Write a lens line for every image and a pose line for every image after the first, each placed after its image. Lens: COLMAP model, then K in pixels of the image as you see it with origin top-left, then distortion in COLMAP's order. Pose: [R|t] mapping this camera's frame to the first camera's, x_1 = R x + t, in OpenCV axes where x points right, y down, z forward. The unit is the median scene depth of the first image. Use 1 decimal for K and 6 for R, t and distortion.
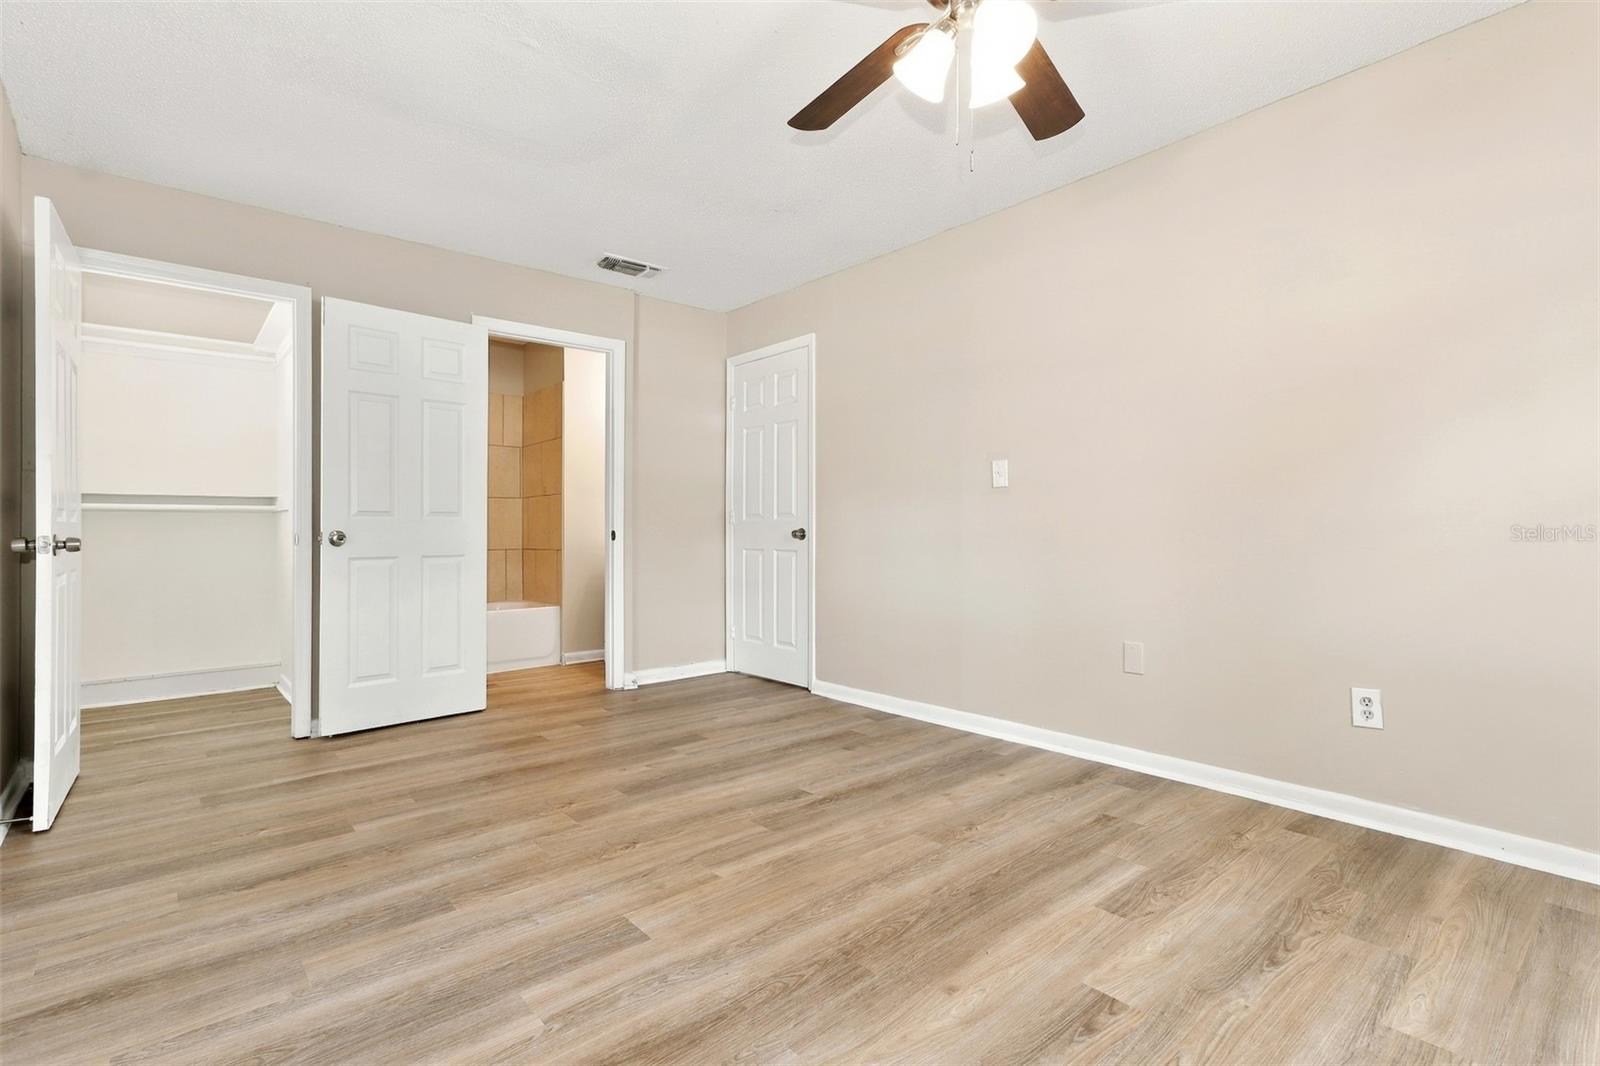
lens RADIAL K [[748.4, 0, 800.0], [0, 748.4, 533.0], [0, 0, 1]] dist [-0.000199, -0.000562]
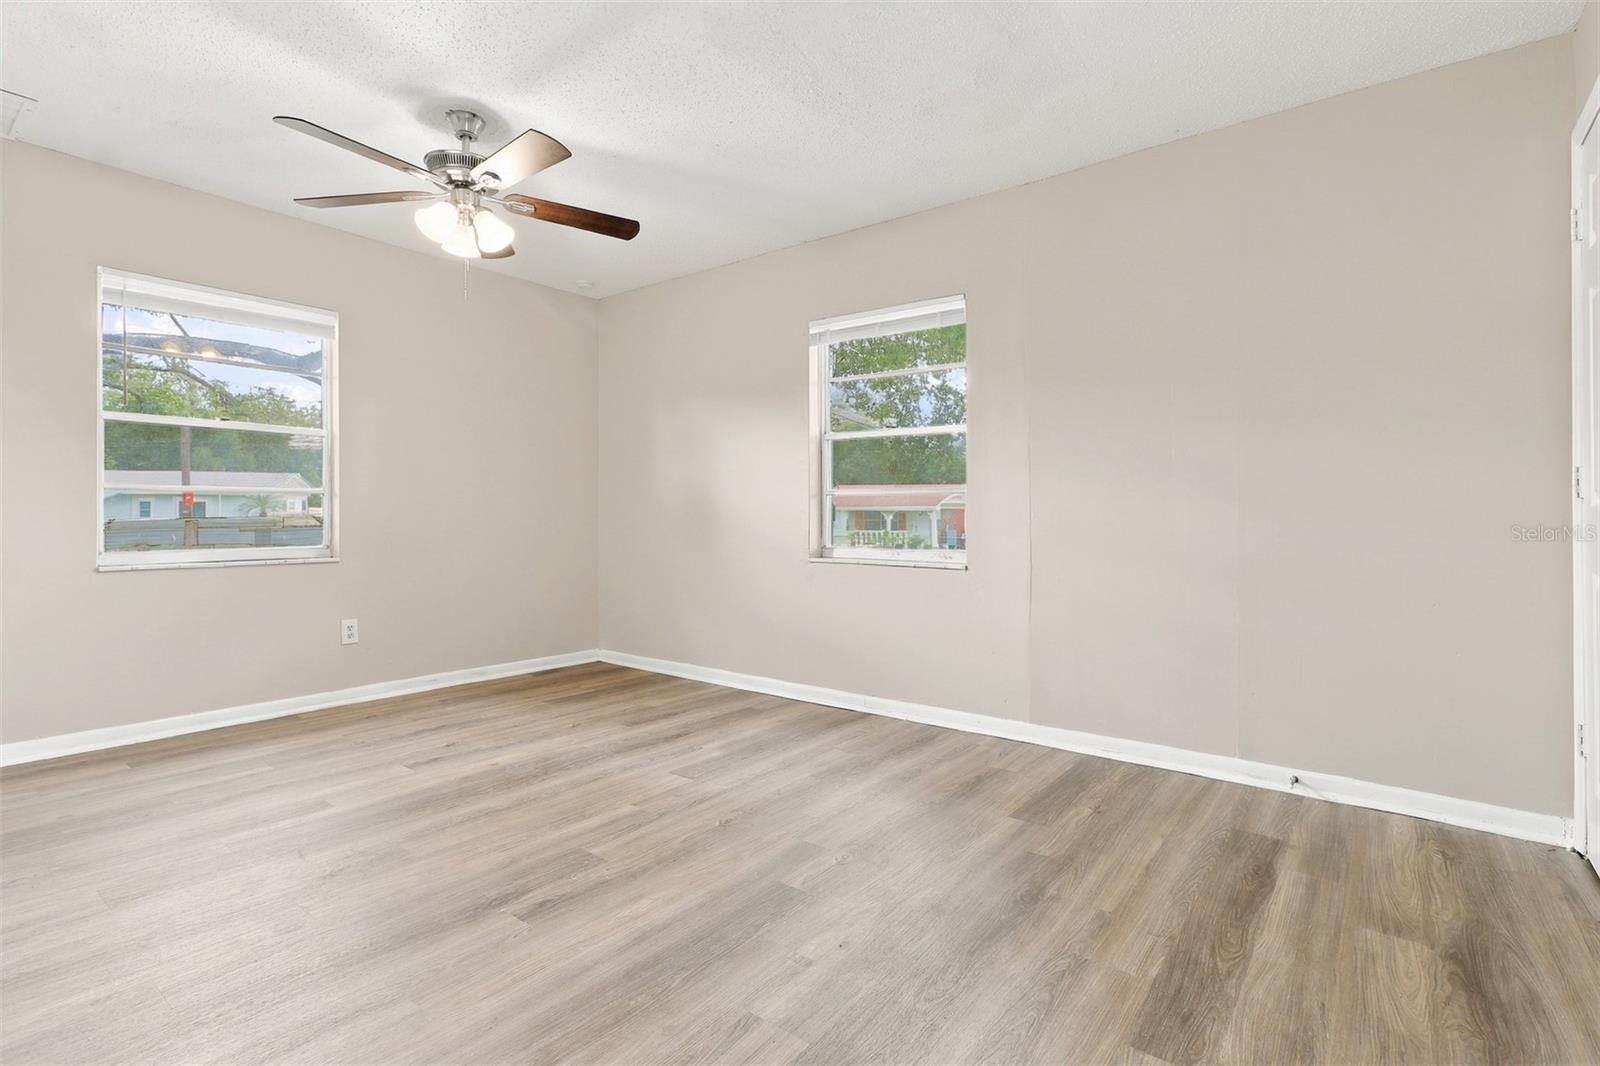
lens RADIAL K [[743.3, 0, 798.1], [0, 743.3, 528.3], [0, 0, 1]] dist [0.002444, 0.000577]
pose [[-0.980536, 0.001951, -0.196328, -0.172503], [-0.001161, 0.999875, 0.015737, -0.011995], [0.196334, 0.015658, -0.980412, 2.823652]]
